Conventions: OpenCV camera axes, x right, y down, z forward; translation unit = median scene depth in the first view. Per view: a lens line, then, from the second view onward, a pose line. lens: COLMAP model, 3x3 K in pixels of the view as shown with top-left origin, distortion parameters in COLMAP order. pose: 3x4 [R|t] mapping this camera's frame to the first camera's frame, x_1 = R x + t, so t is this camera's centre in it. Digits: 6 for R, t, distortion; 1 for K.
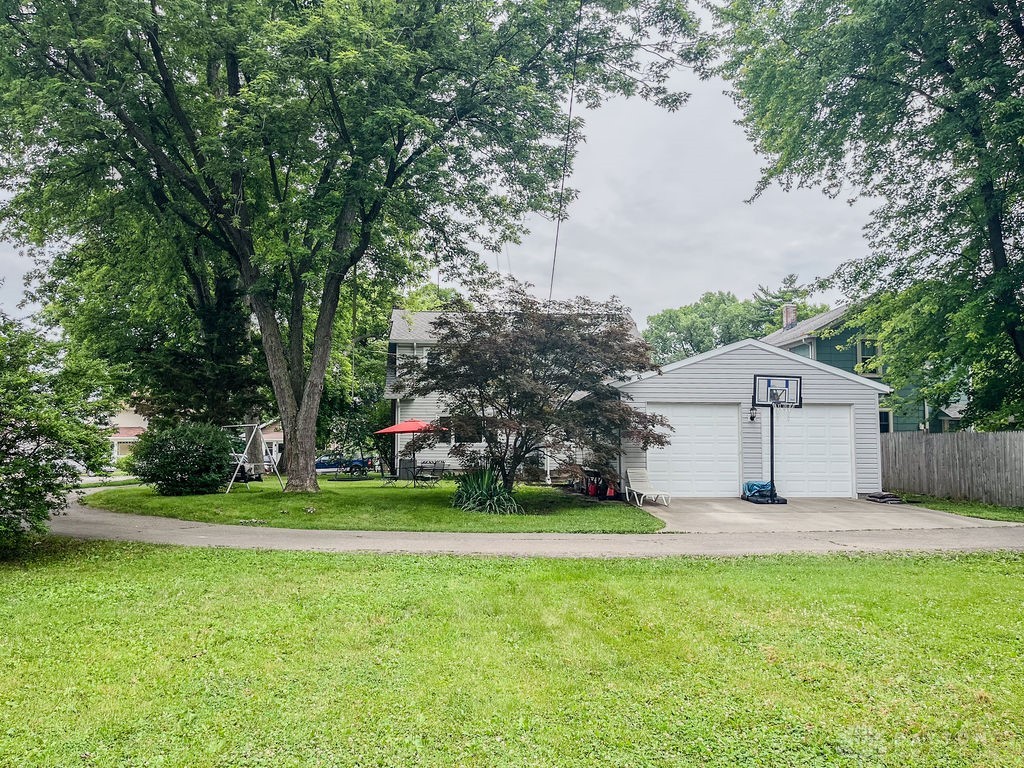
lens RADIAL K [[794.6, 0, 512.0], [0, 794.6, 384.0], [0, 0, 1]] dist [-0.003867, -0.006318]
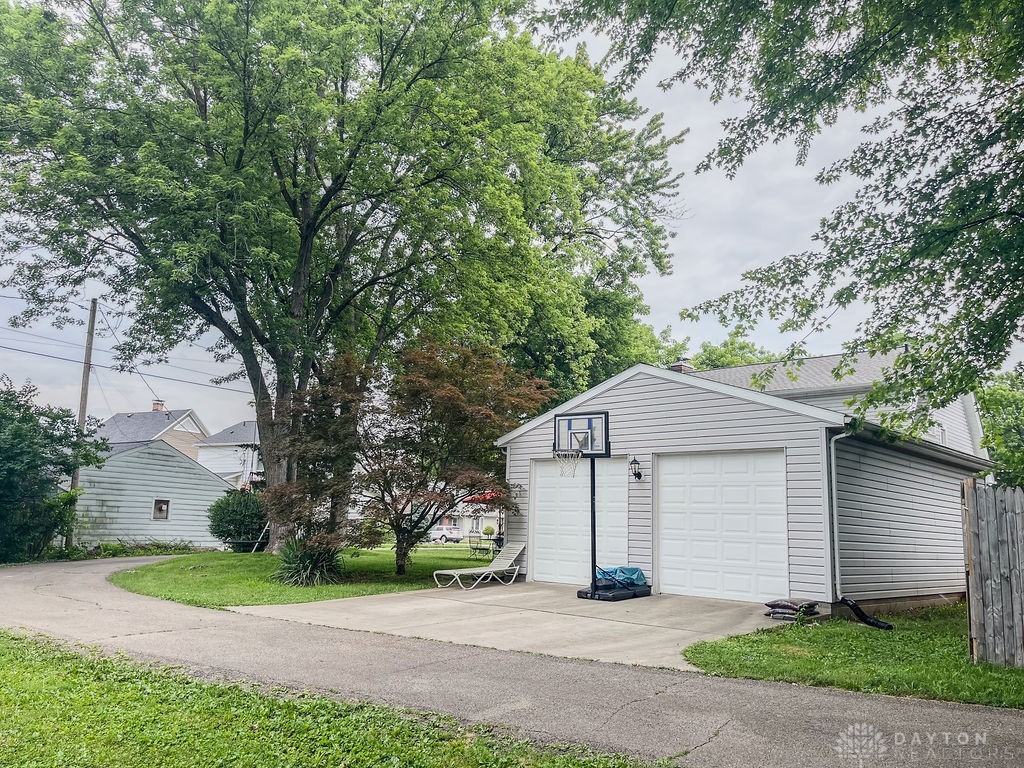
lens RADIAL K [[794.6, 0, 512.0], [0, 794.6, 384.0], [0, 0, 1]] dist [-0.003867, -0.006318]
pose [[0.679659, -0.112679, -0.724822, 0.768653], [0.031364, 0.991692, -0.124757, 0.047891], [0.732857, 0.062059, 0.677546, 0.450936]]
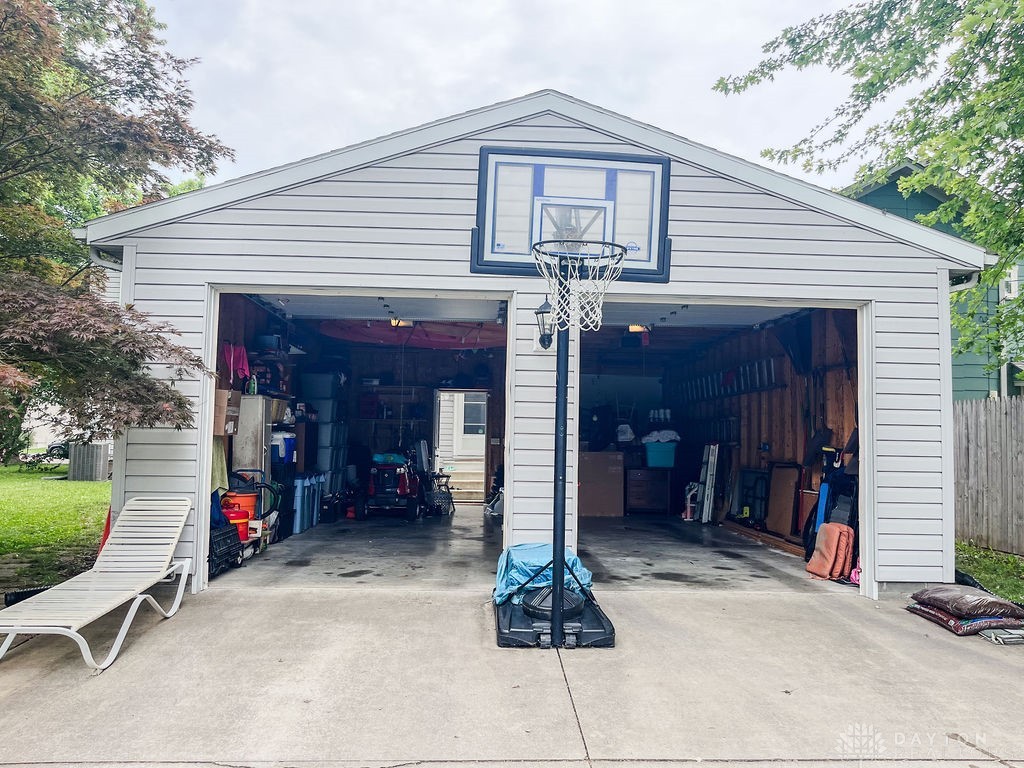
lens RADIAL K [[794.6, 0, 512.0], [0, 794.6, 384.0], [0, 0, 1]] dist [-0.003867, -0.006318]
pose [[0.999858, 0.012161, -0.011687, 0.302318], [-0.011915, 0.999711, 0.020883, 0.055738], [0.011937, -0.020741, 0.999714, 0.706957]]
